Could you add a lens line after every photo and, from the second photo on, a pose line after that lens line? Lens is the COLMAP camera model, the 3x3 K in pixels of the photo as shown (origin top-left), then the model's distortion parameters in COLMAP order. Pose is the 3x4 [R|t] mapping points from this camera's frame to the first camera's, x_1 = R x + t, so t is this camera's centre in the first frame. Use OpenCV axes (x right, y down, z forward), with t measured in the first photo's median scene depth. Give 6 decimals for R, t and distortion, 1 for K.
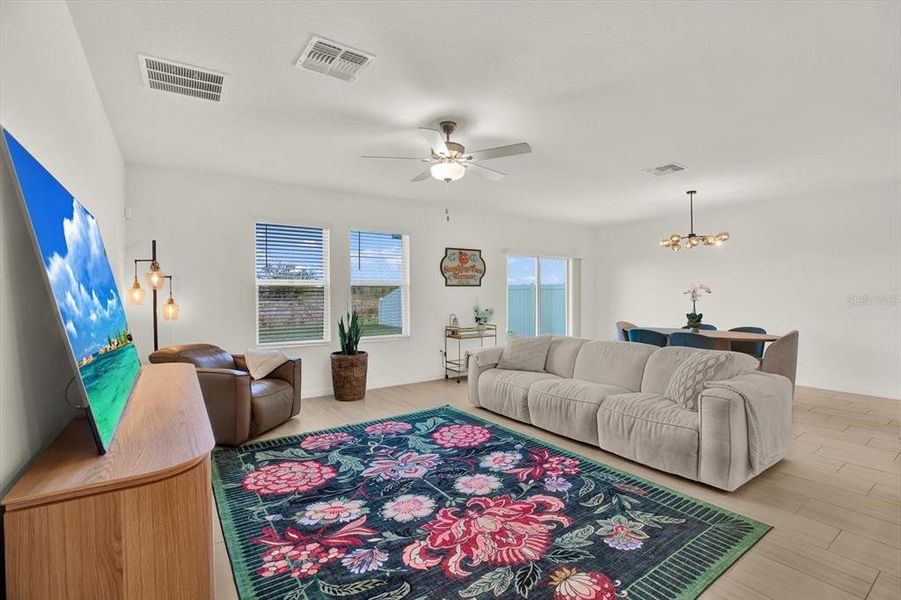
lens RADIAL K [[413.7, 0, 449.3], [0, 413.7, 294.6], [0, 0, 1]] dist [-0.040742, 0.006429]
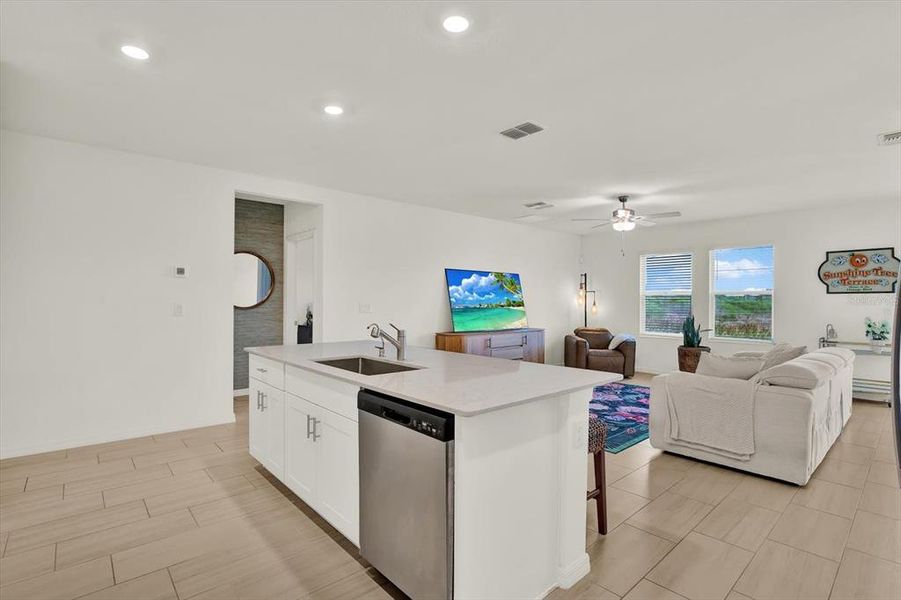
lens RADIAL K [[424.4, 0, 449.1], [0, 424.4, 300.0], [0, 0, 1]] dist [-0.037269, 0.006826]
pose [[0.119348, 0.000336, -0.992852, 1.142007], [-0.007505, 0.999972, -0.000564, 0.000127], [0.992824, 0.007519, 0.119347, 0.084187]]
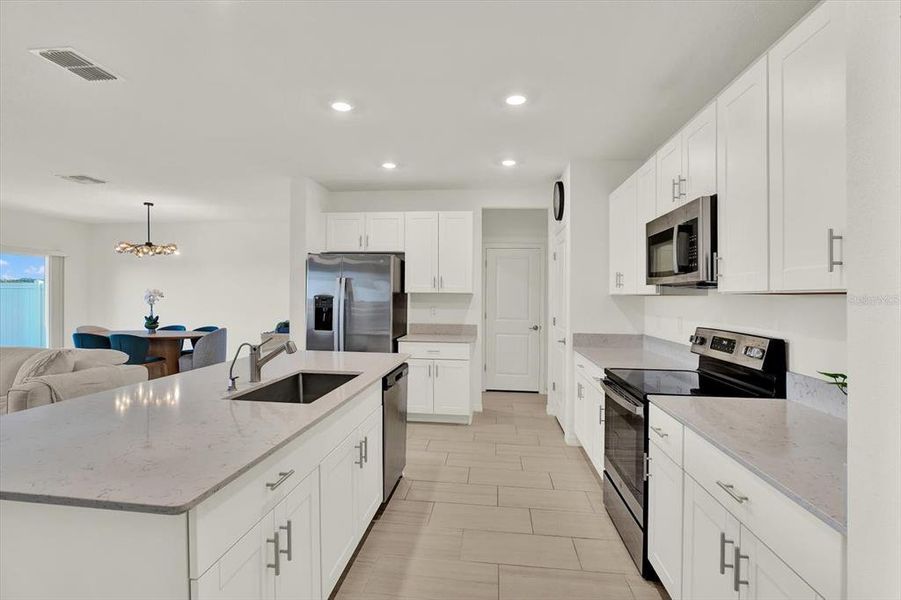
lens RADIAL K [[424.4, 0, 449.5], [0, 424.4, 303.2], [0, 0, 1]] dist [-0.037269, 0.006826]
pose [[0.652028, -0.001265, 0.758194, 0.332724], [-0.012159, 0.999853, 0.012124, -0.013617], [-0.758098, -0.017124, 0.651916, -0.393617]]
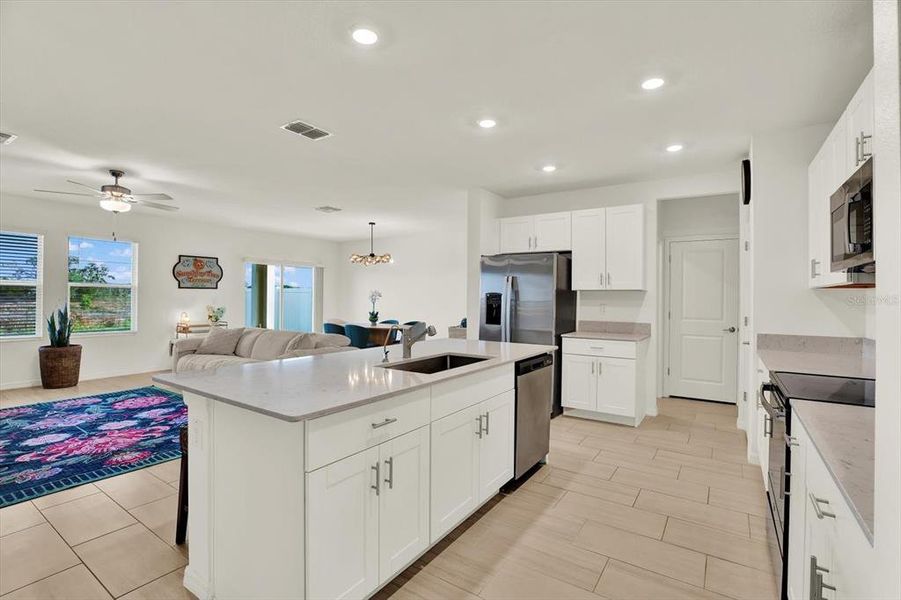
lens RADIAL K [[413.7, 0, 451.9], [0, 413.7, 295.6], [0, 0, 1]] dist [-0.040742, 0.006429]
pose [[0.926909, 0.012909, 0.375064, 0.388432], [-0.010890, 0.999913, -0.007500, -0.000238], [-0.375128, 0.002868, 0.926969, -0.477871]]
